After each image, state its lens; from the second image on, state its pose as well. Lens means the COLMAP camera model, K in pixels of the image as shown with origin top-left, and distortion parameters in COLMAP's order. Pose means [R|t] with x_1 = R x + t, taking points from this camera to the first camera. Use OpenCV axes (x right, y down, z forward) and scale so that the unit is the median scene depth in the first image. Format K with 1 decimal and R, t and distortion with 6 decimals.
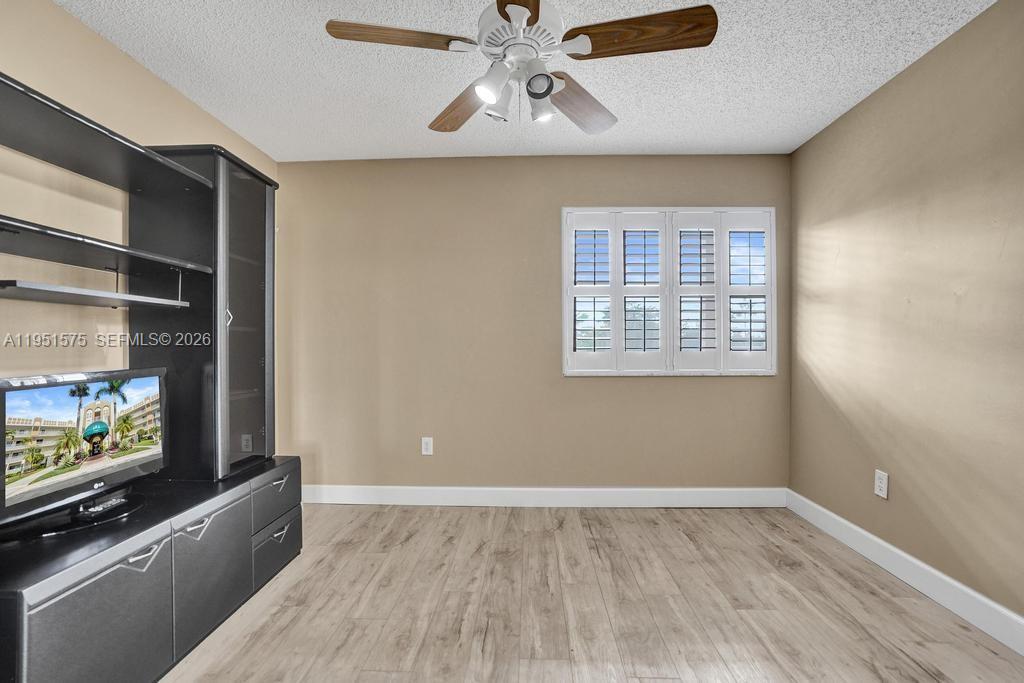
lens RADIAL K [[481.5, 0, 514.3], [0, 481.5, 341.8], [0, 0, 1]] dist [0.000258, 0.000483]
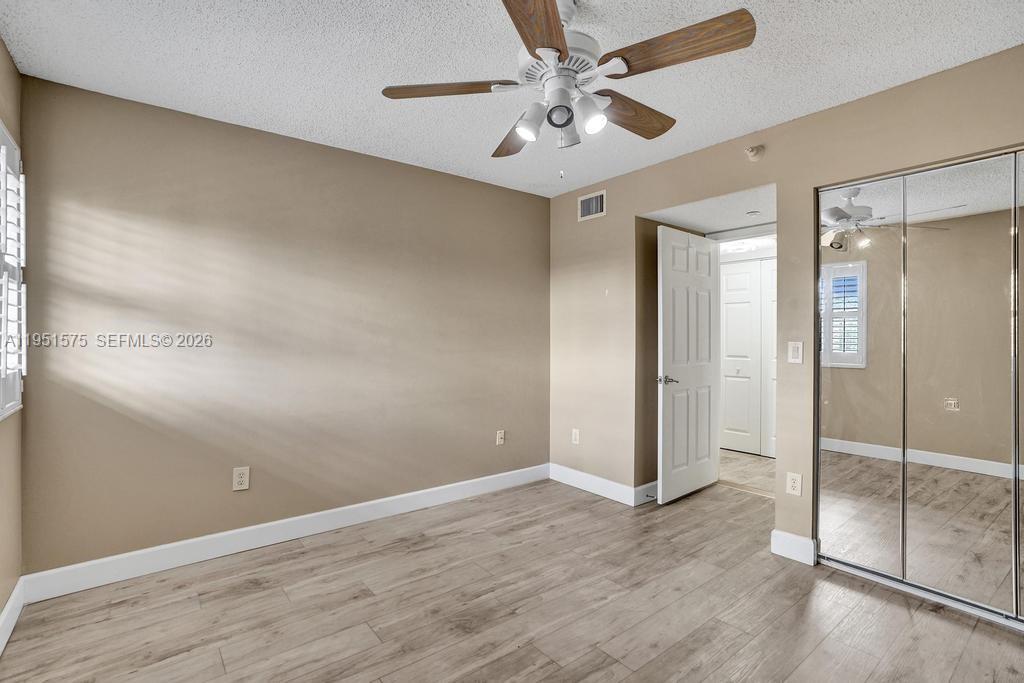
lens RADIAL K [[481.5, 0, 514.1], [0, 481.5, 339.0], [0, 0, 1]] dist [0.000258, 0.000483]
pose [[-0.636857, -0.002132, 0.770979, -0.514354], [-0.004684, 0.999988, -0.001104, -0.031407], [-0.770968, -0.004315, -0.636859, 1.248658]]
